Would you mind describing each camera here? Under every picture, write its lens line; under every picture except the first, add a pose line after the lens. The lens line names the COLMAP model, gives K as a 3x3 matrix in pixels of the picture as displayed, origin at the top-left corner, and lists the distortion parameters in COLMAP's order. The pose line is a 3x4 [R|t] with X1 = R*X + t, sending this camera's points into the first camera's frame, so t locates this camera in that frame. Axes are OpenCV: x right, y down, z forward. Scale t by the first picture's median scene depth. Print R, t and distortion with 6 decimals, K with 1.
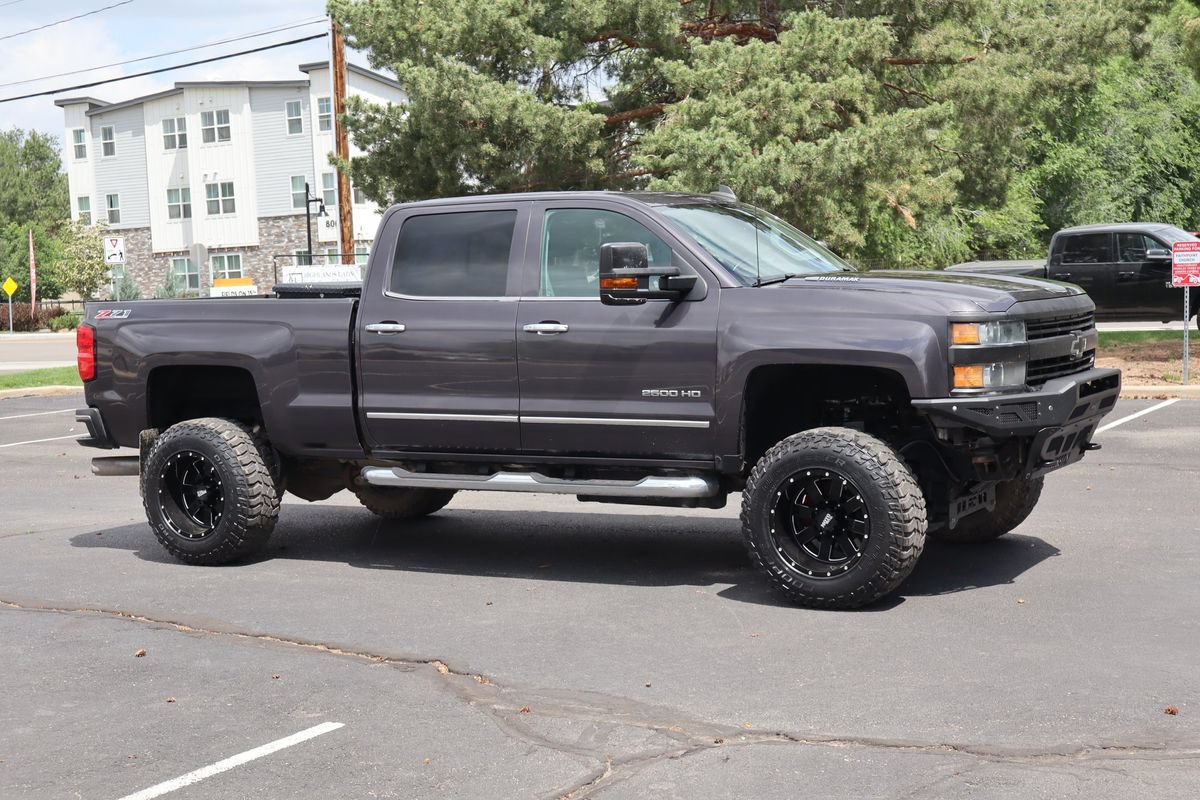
lens RADIAL K [[1929.7, 0, 358.3], [0, 1929.7, 401.1], [0, 0, 1]] dist [0.019796, -0.019154]
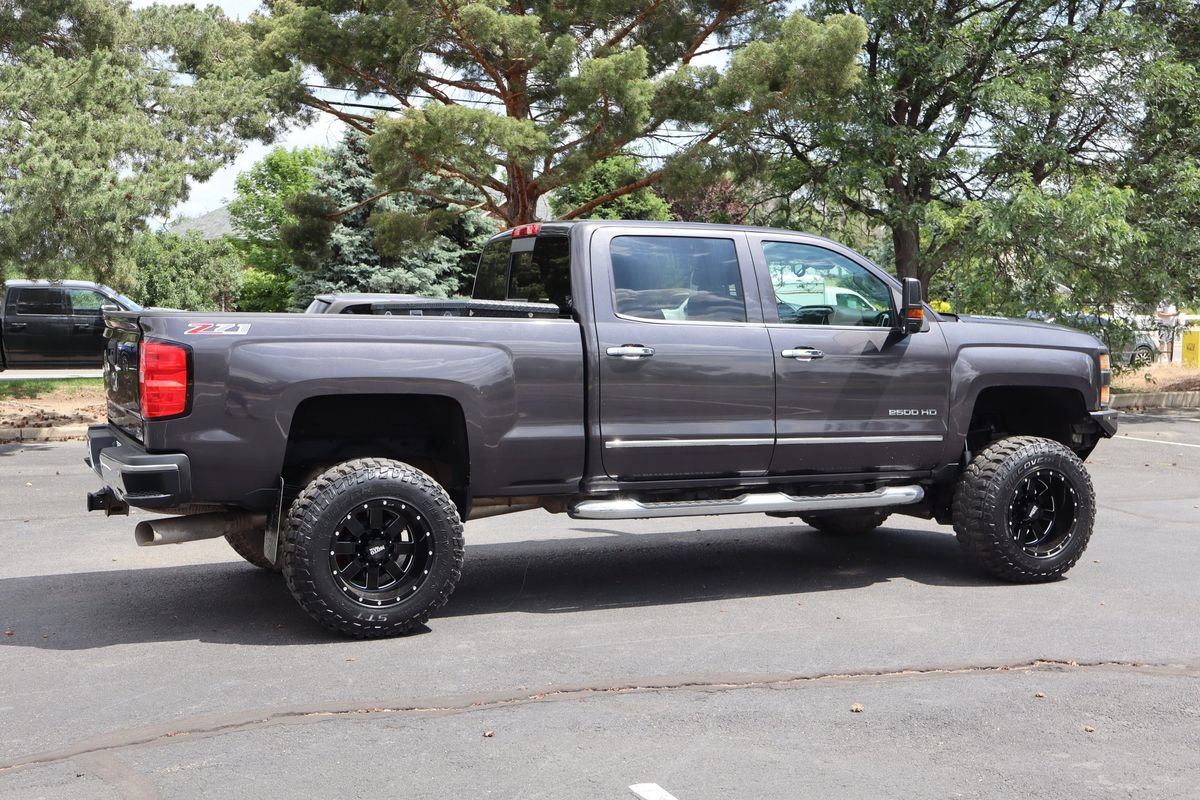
lens RADIAL K [[1929.7, 0, 358.3], [0, 1929.7, 401.1], [0, 0, 1]] dist [0.019796, -0.019154]
pose [[0.443355, 0.001205, 0.896345, -0.918248], [0.033214, 0.999290, -0.017771, -0.001233], [-0.895730, 0.037650, 0.443001, 0.718050]]
